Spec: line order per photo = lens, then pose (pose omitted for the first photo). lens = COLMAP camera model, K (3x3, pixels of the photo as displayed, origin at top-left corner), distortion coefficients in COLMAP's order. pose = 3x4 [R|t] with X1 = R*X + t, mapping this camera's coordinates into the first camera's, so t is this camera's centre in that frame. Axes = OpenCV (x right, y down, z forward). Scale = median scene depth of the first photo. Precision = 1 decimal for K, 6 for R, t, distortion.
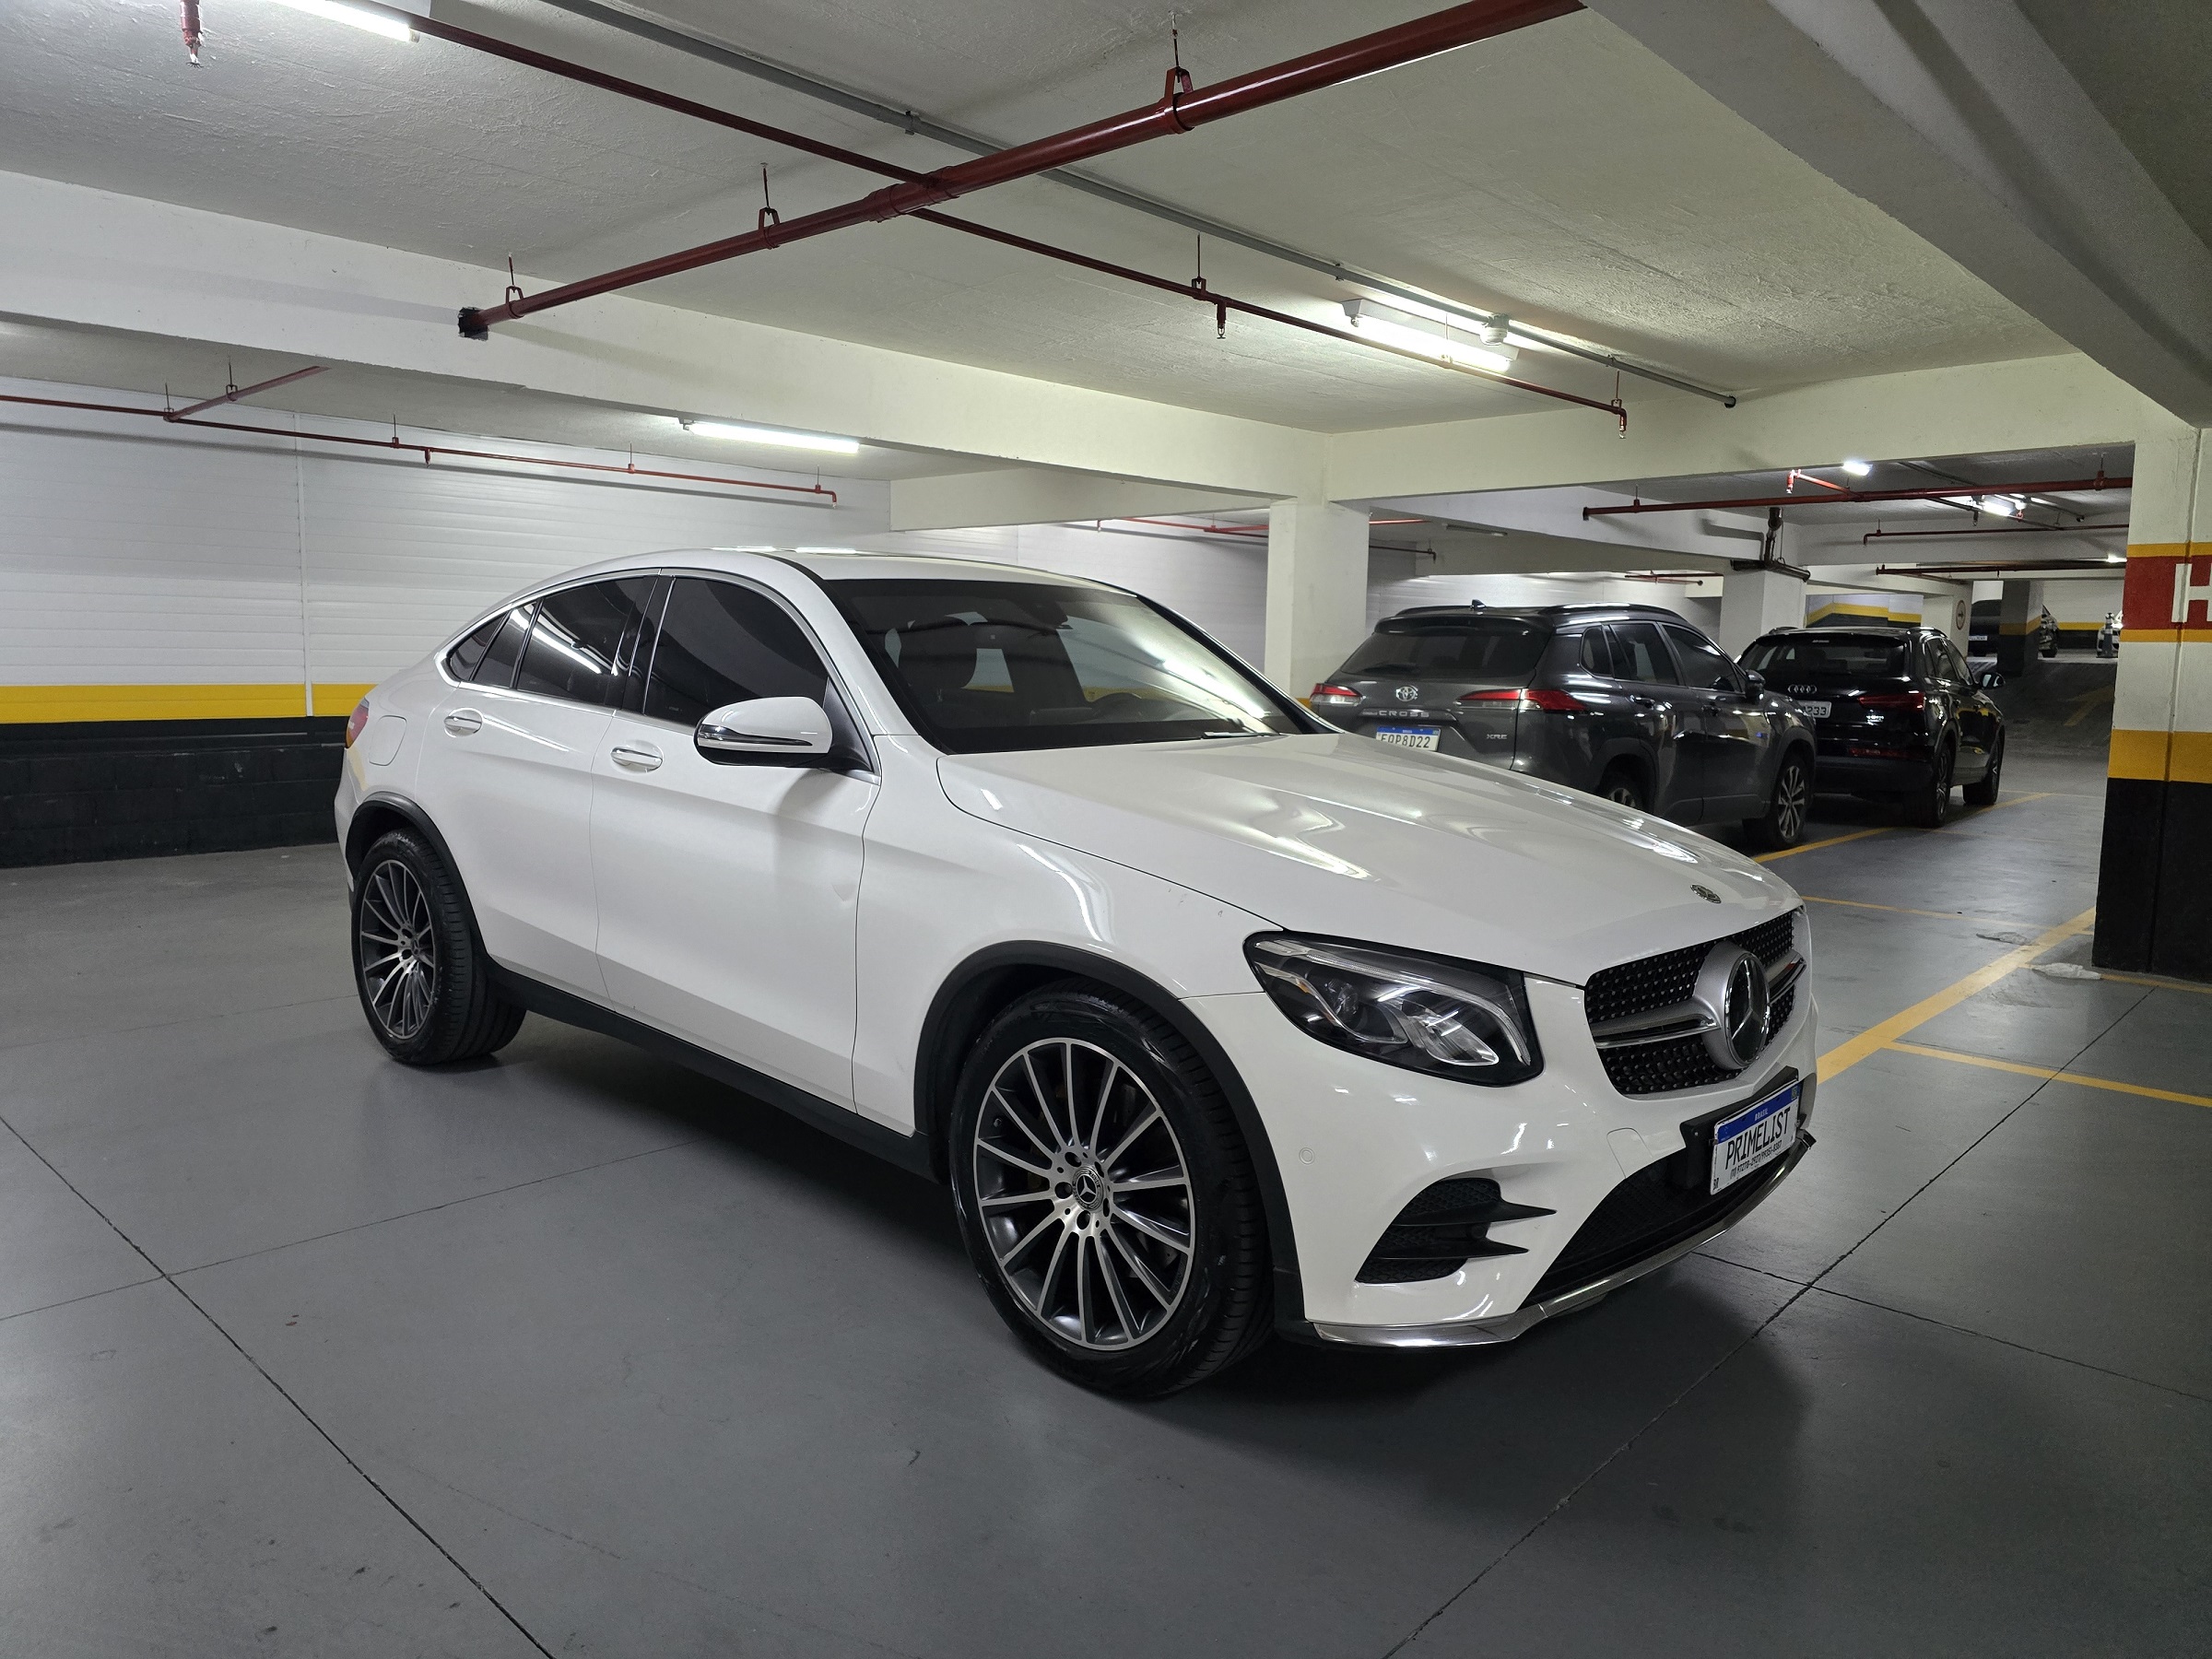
lens RADIAL K [[1496.8, 0, 1097.0], [0, 1496.8, 827.3], [0, 0, 1]] dist [0.075689, -0.097142]
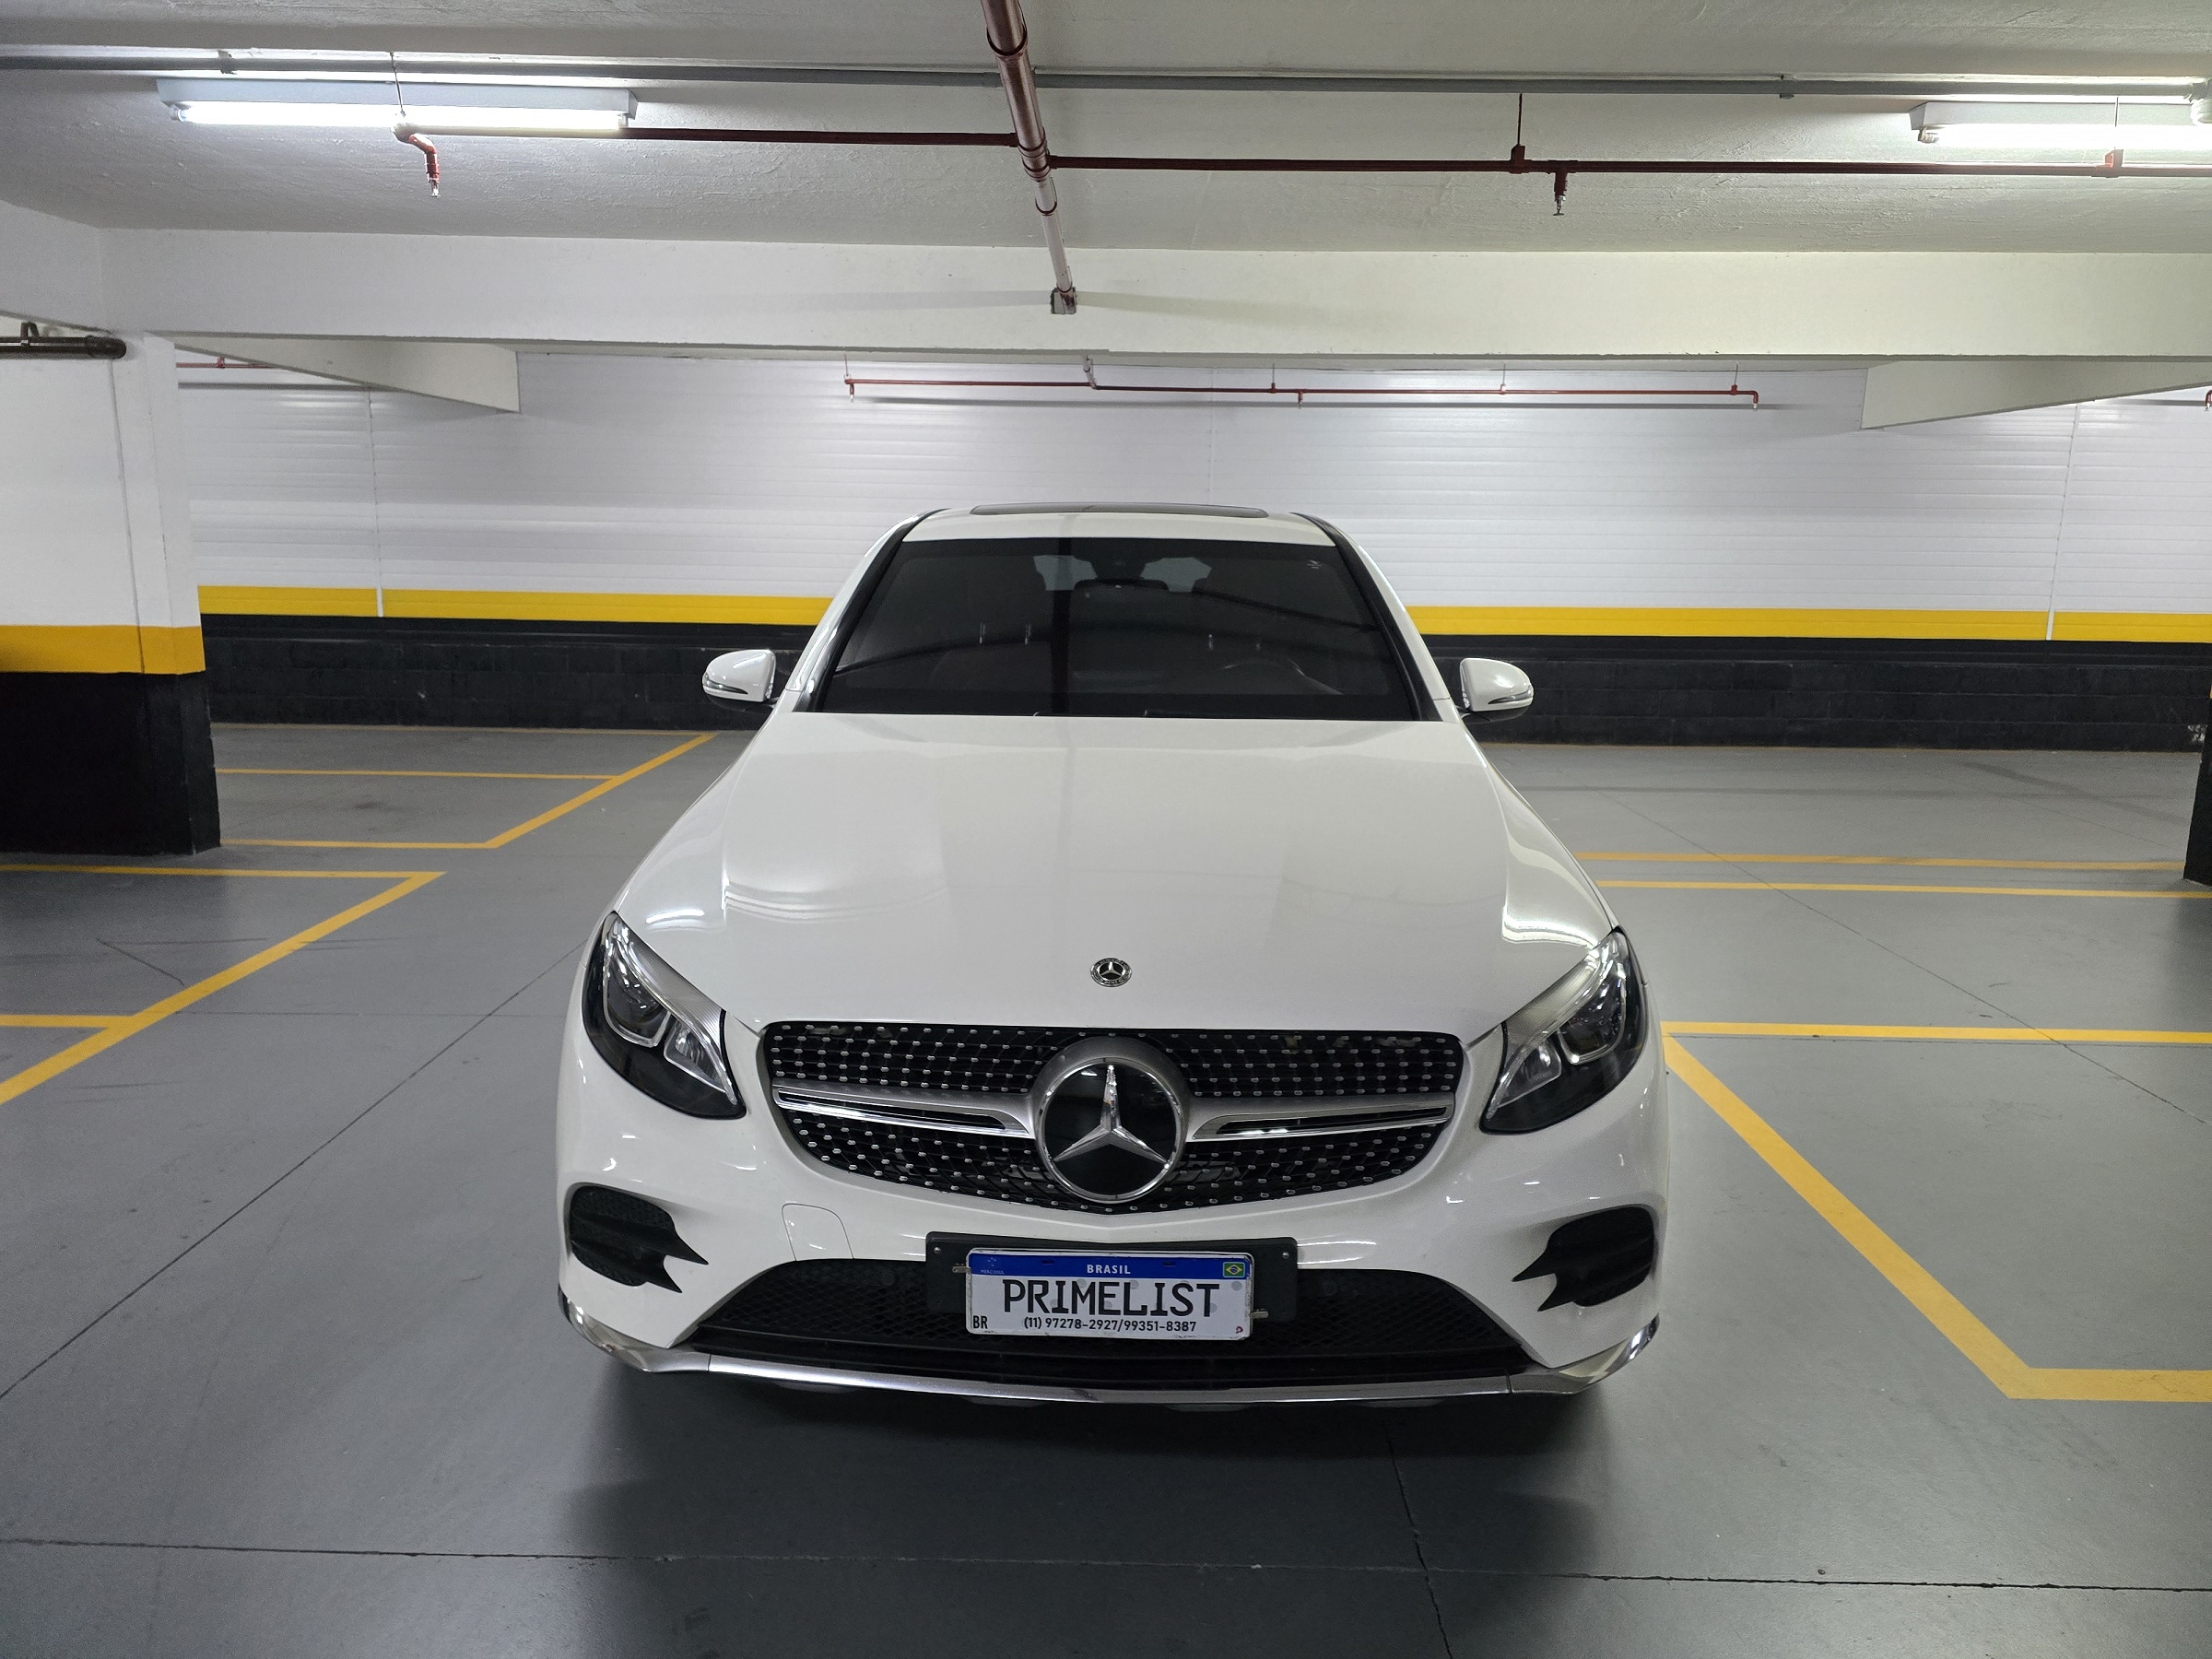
lens RADIAL K [[1511.8, 0, 1103.4], [0, 1511.8, 823.4], [0, 0, 1]] dist [0.005599, -0.001955]
pose [[0.672166, 0.130472, -0.728814, 0.734741], [-0.086143, 0.991447, 0.098041, -0.082084], [0.735372, -0.003117, 0.677656, 0.369256]]
